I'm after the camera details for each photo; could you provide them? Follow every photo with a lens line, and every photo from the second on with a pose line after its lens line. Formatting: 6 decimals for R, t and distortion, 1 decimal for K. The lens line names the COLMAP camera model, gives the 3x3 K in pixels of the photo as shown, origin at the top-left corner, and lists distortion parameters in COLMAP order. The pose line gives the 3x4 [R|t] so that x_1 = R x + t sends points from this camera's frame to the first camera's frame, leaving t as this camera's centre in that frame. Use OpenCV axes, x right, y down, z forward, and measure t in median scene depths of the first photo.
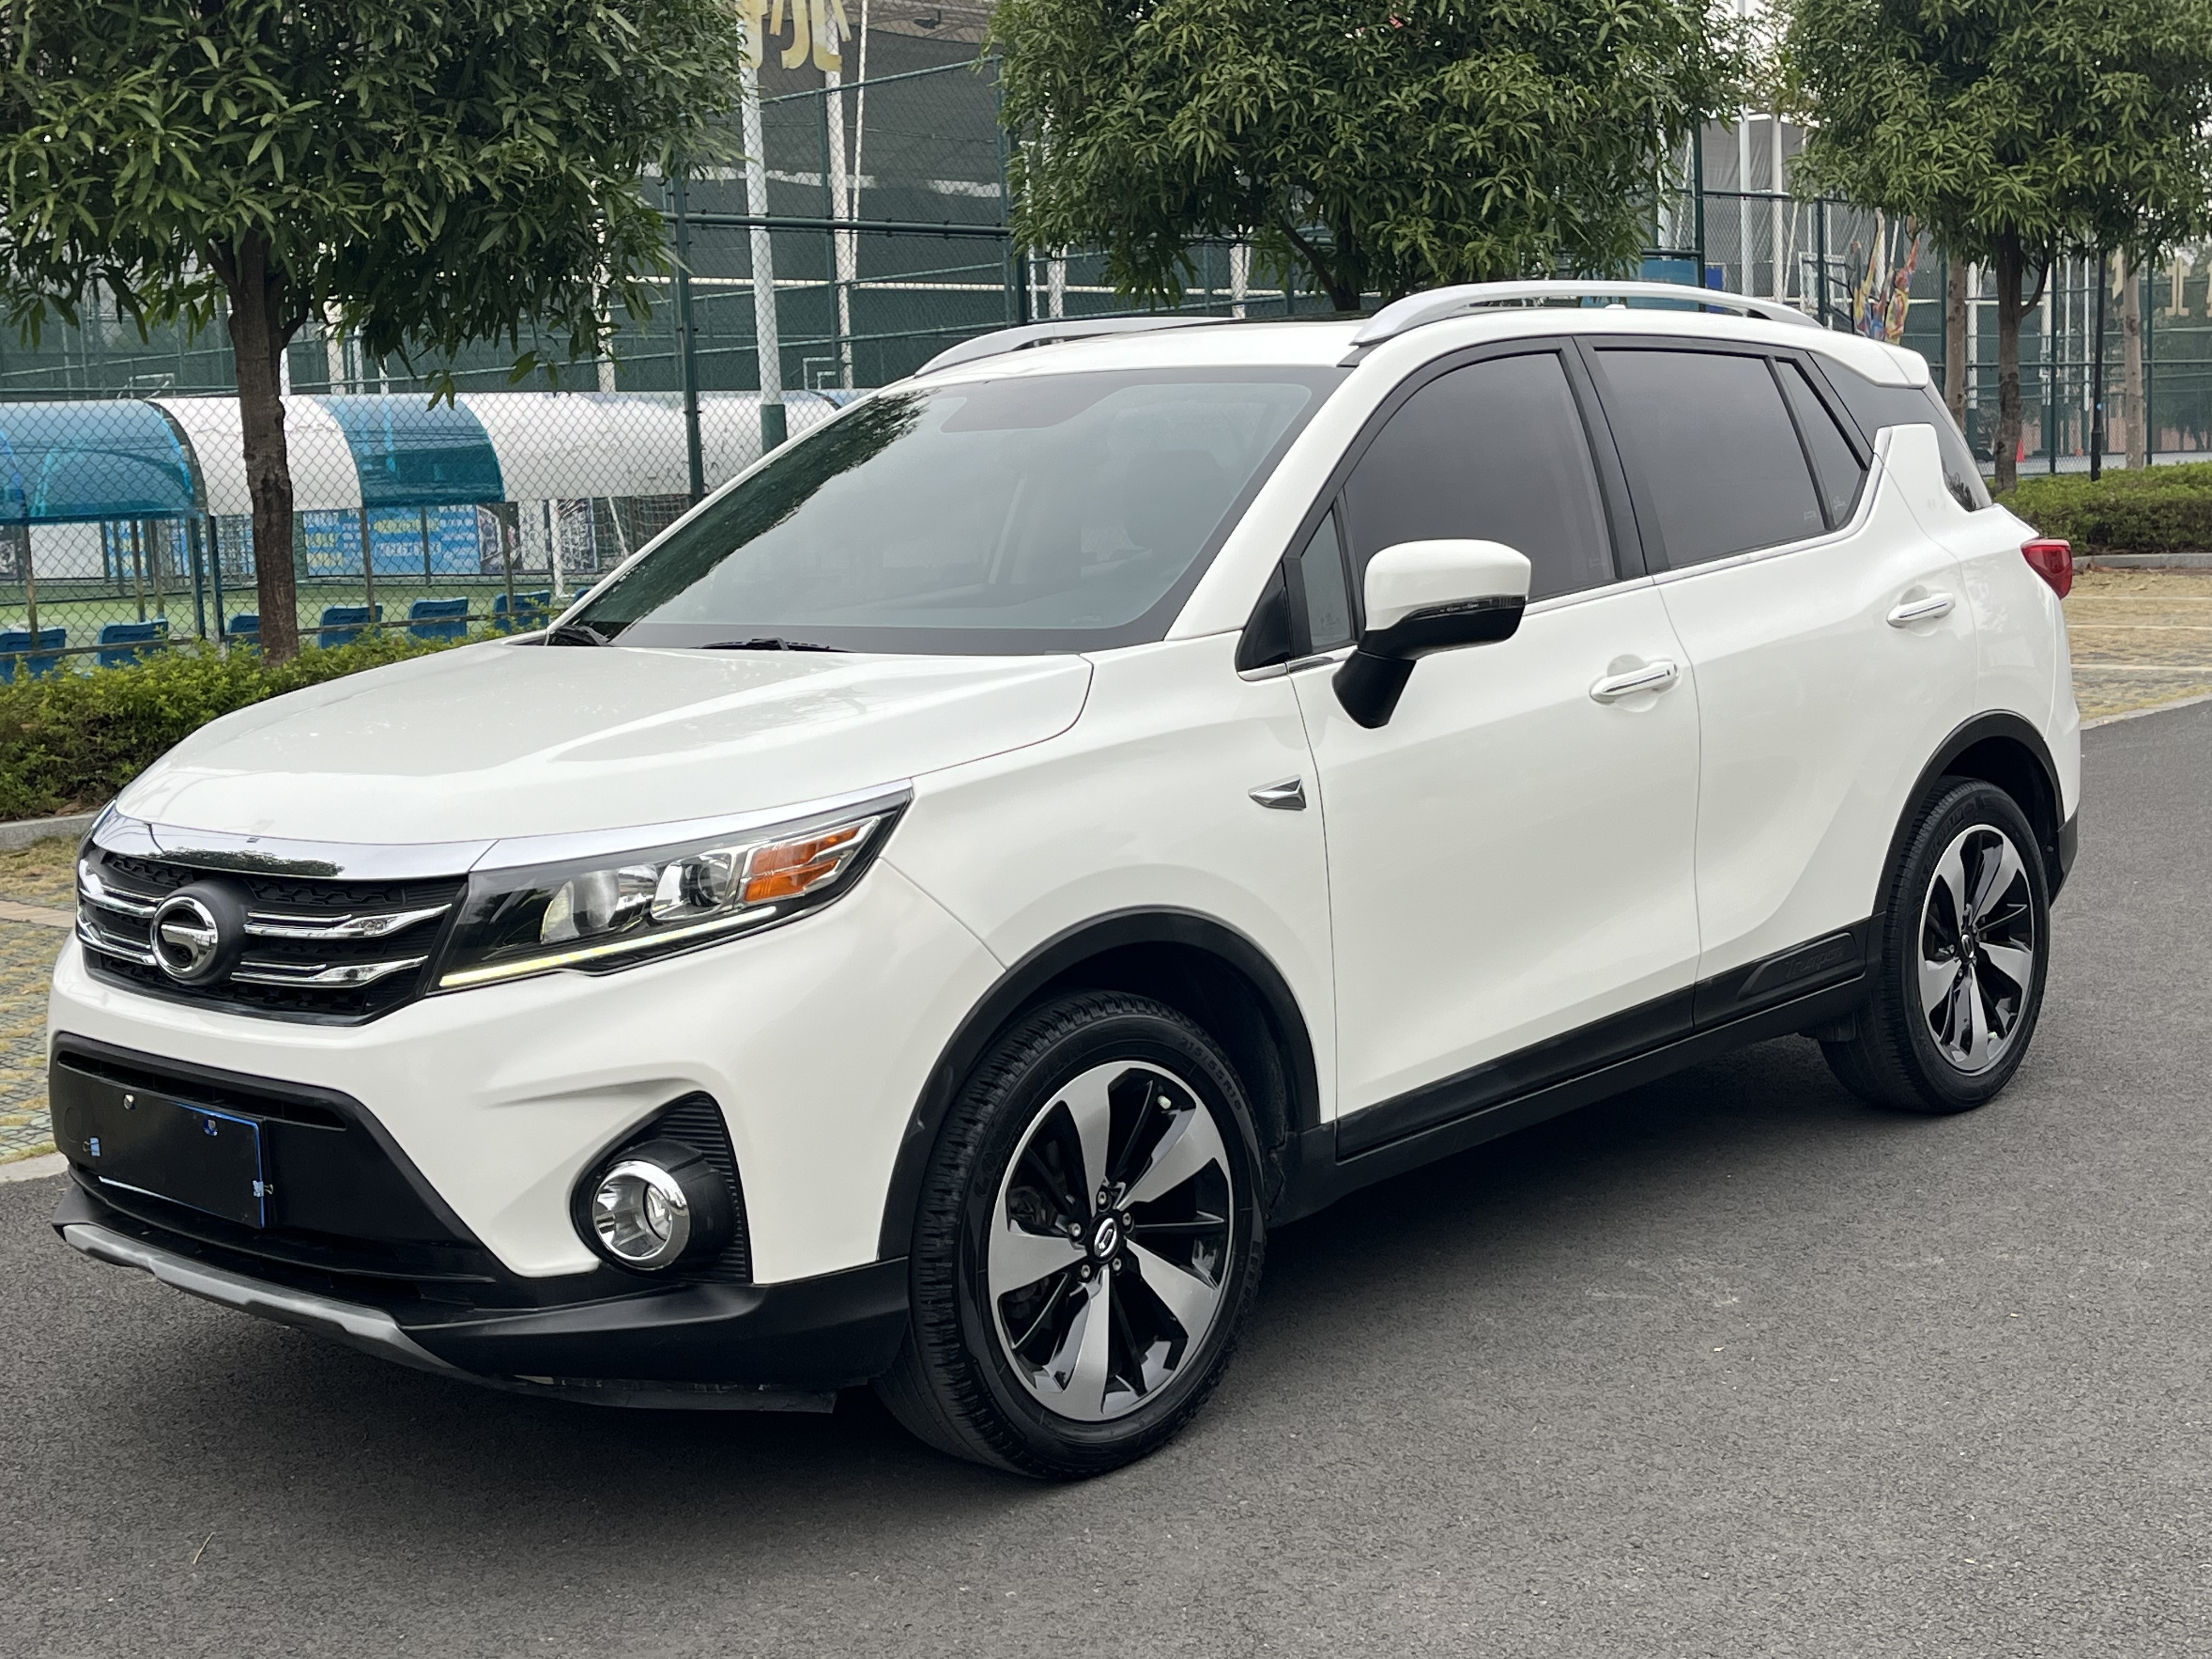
lens RADIAL K [[2810.9, 0, 1106.0], [0, 2810.9, 829.5], [0, 0, 1]] dist [0.117226, -0.319834]
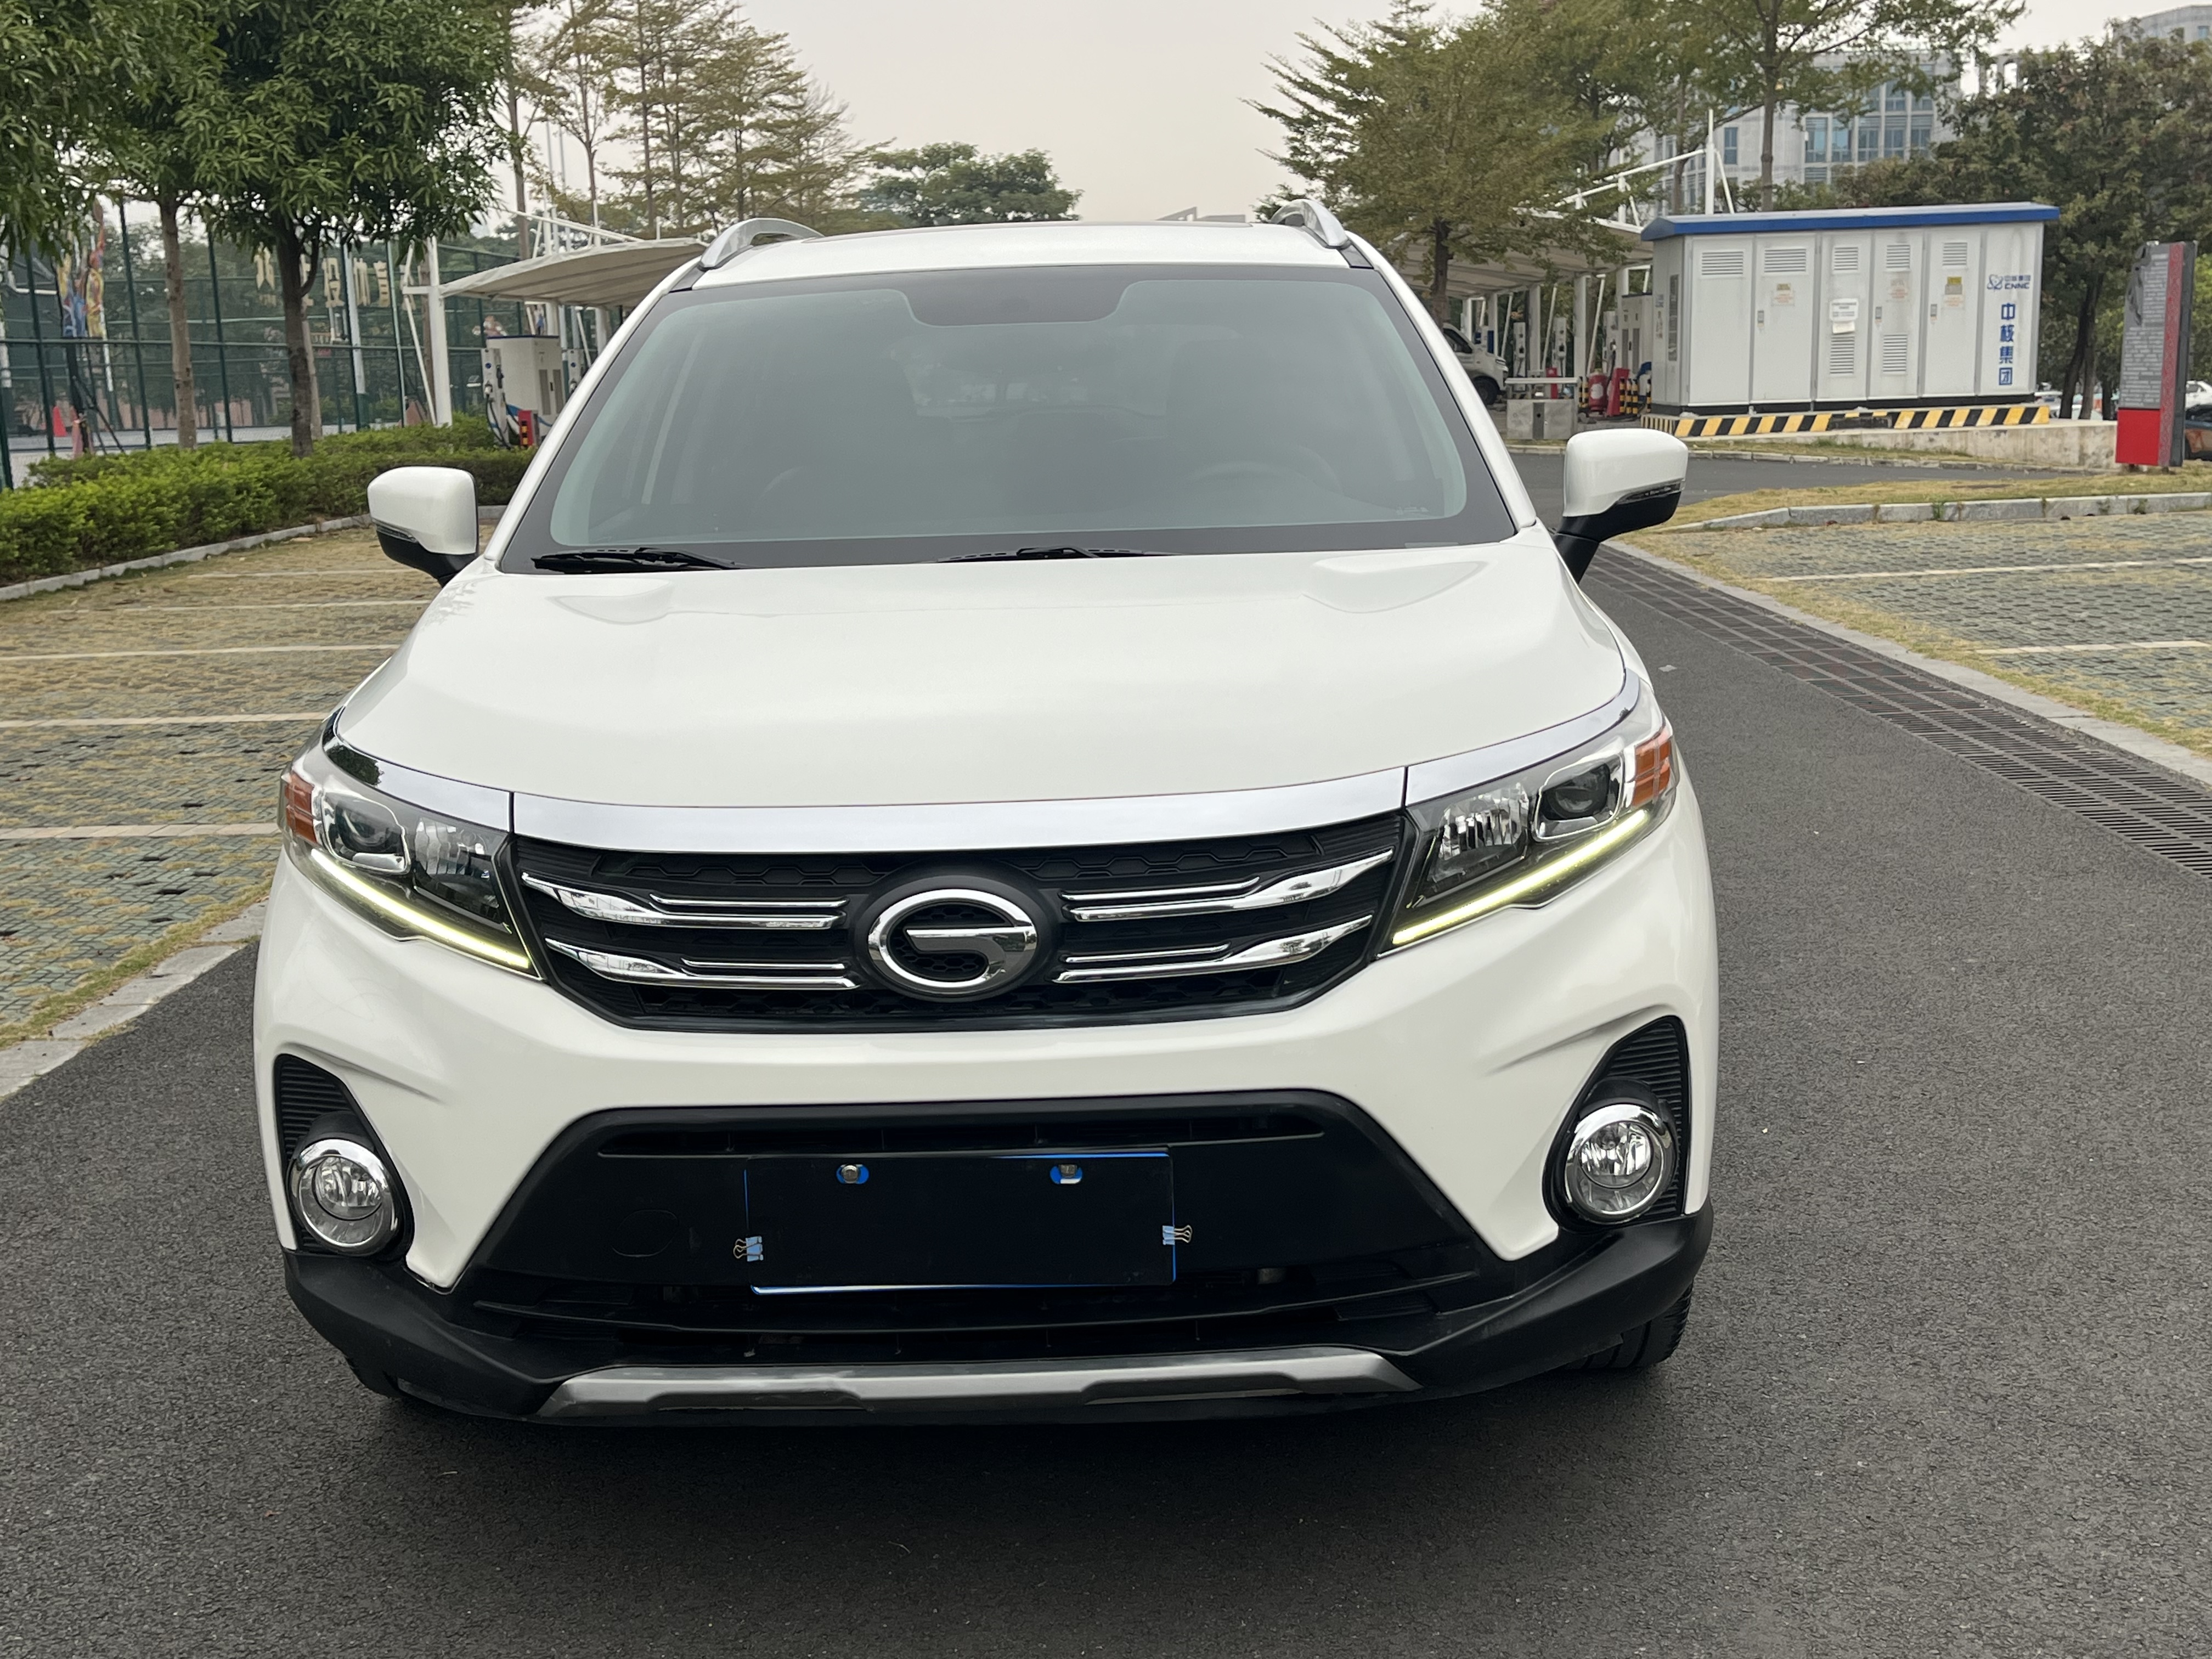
lens RADIAL K [[2448.2, 0, 1106.0], [0, 2448.2, 829.5], [0, 0, 1]] dist [0.032685, -0.030223]
pose [[0.744796, -0.105515, 0.658897, -0.610161], [0.086742, 0.994350, 0.061184, -0.023716], [-0.661630, 0.011585, 0.749741, 0.404616]]
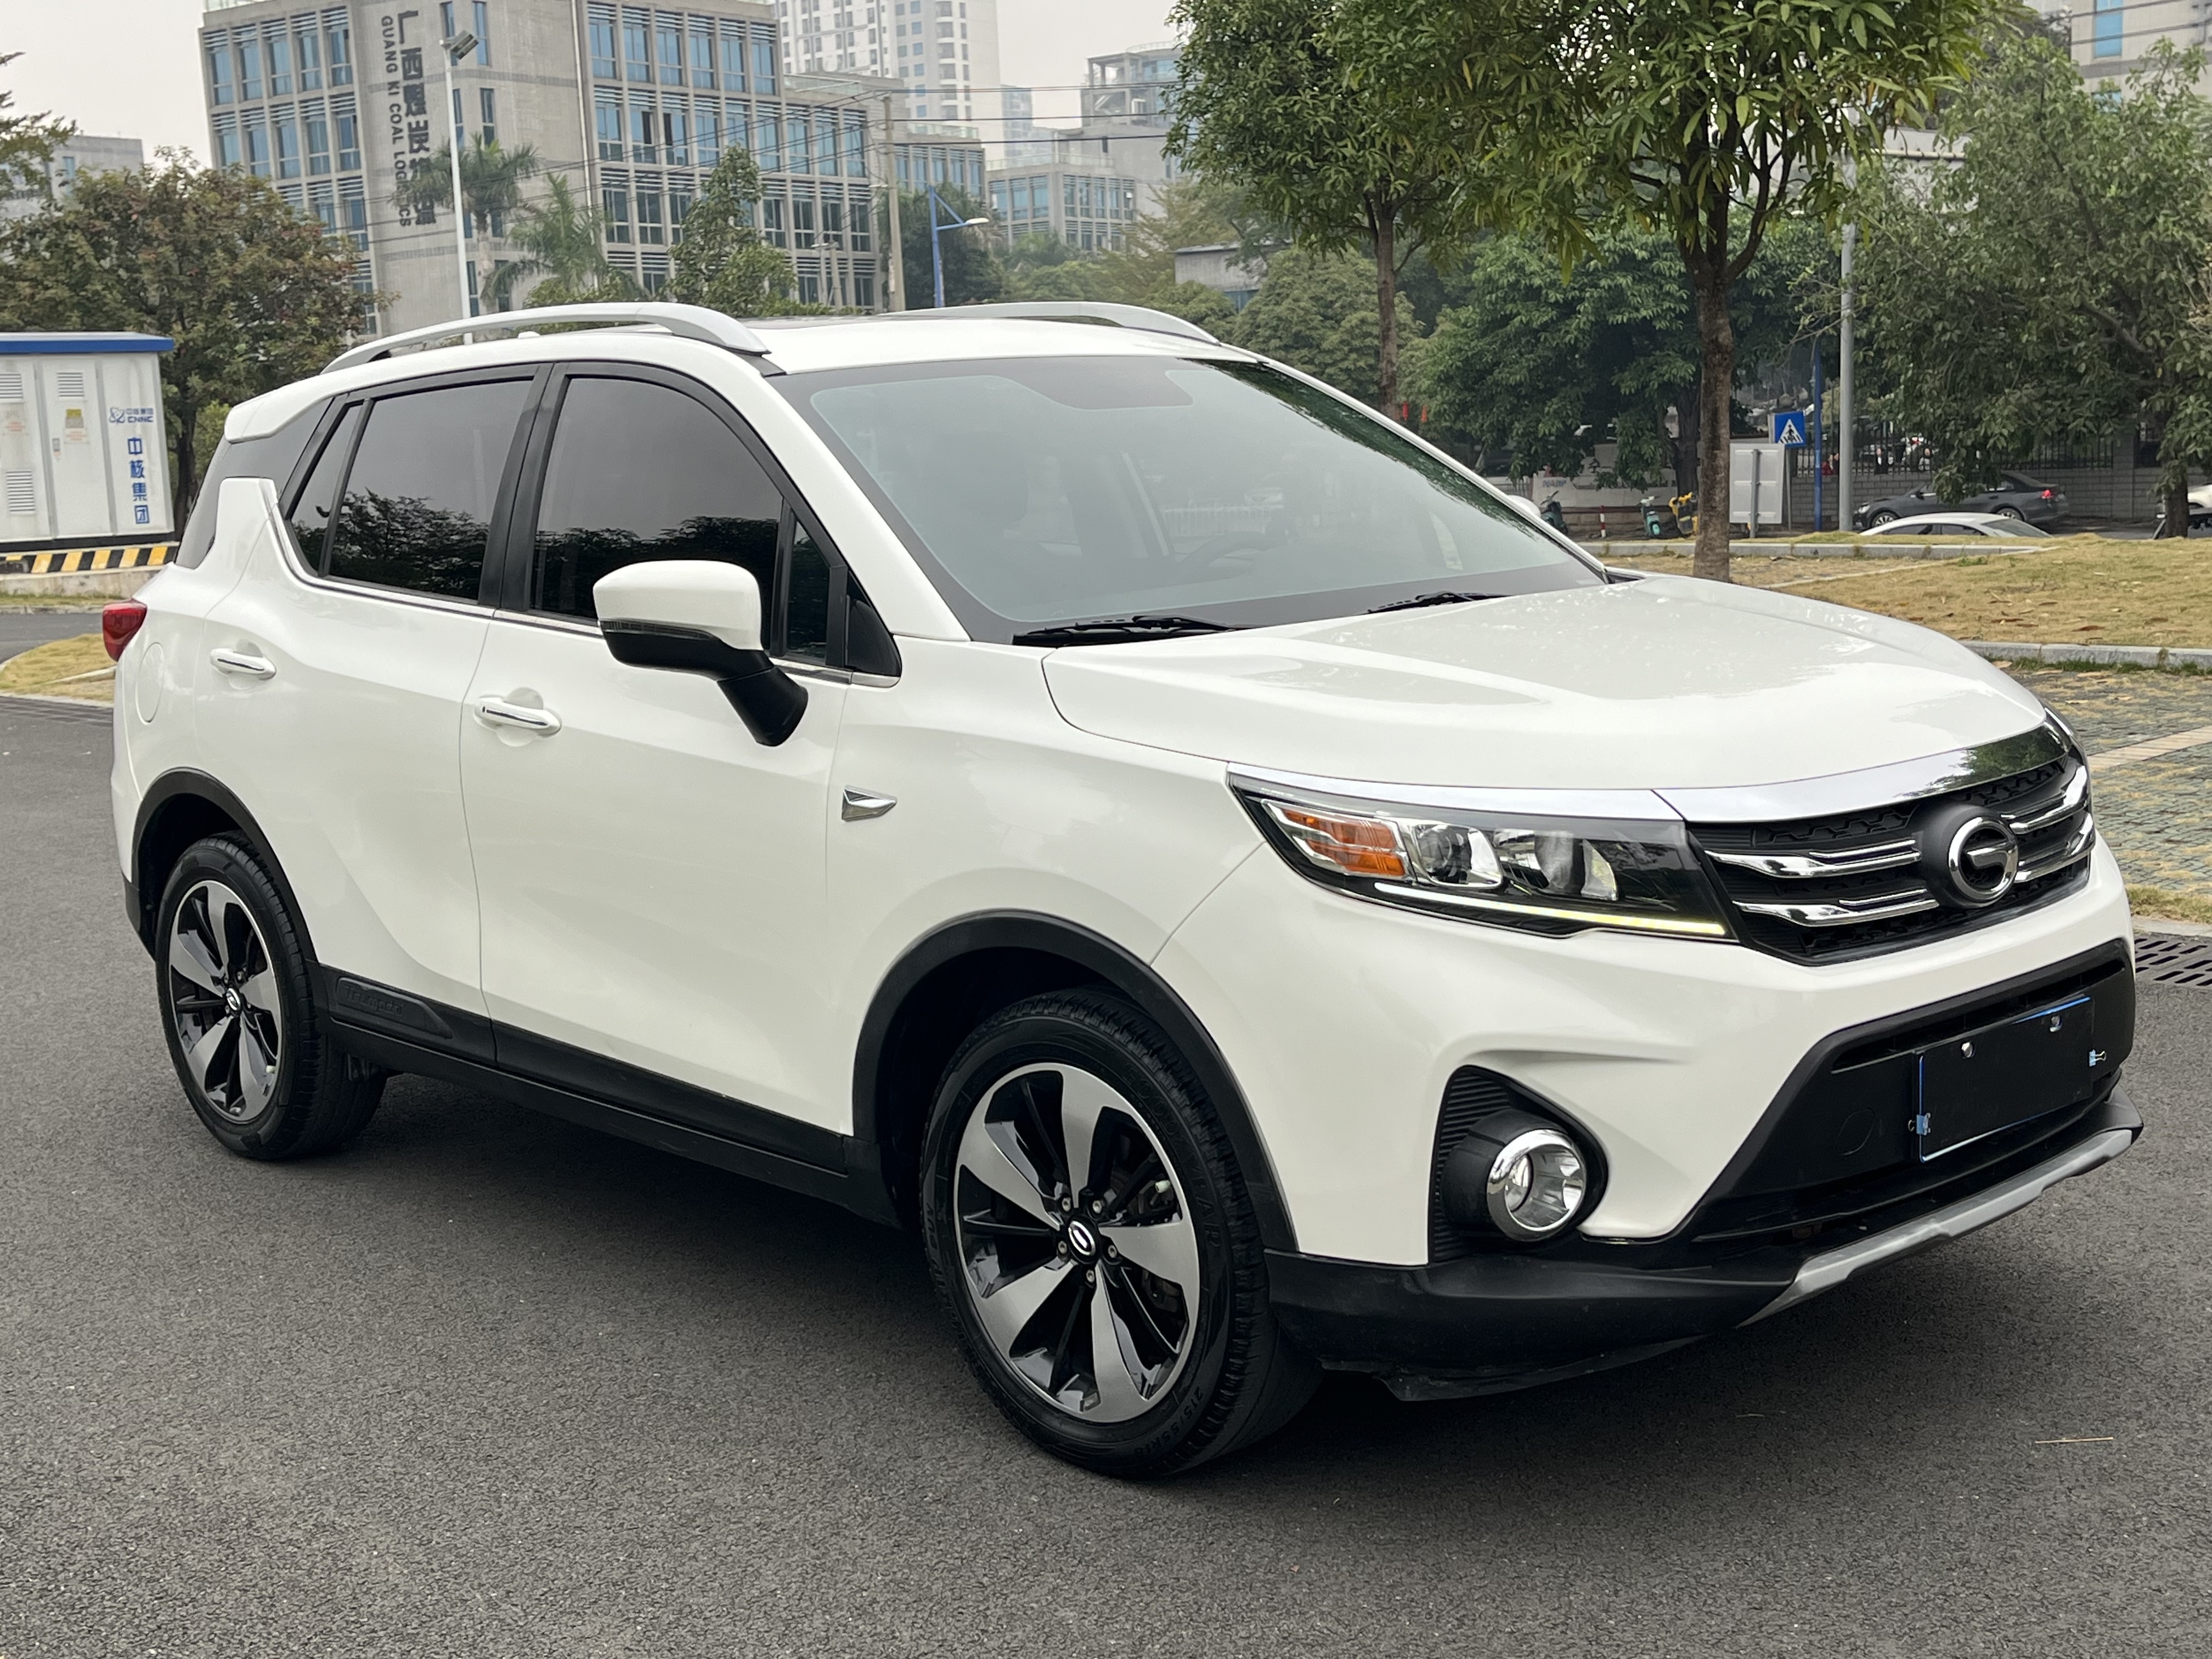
lens RADIAL K [[2710.3, 0, 1103.9], [0, 2710.3, 893.3], [0, 0, 1]] dist [-0.031475, -0.034189]
pose [[0.057612, -0.127433, 0.990173, -1.038924], [0.162469, 0.979795, 0.116645, -0.086404], [-0.985030, 0.154152, 0.077152, 1.004207]]
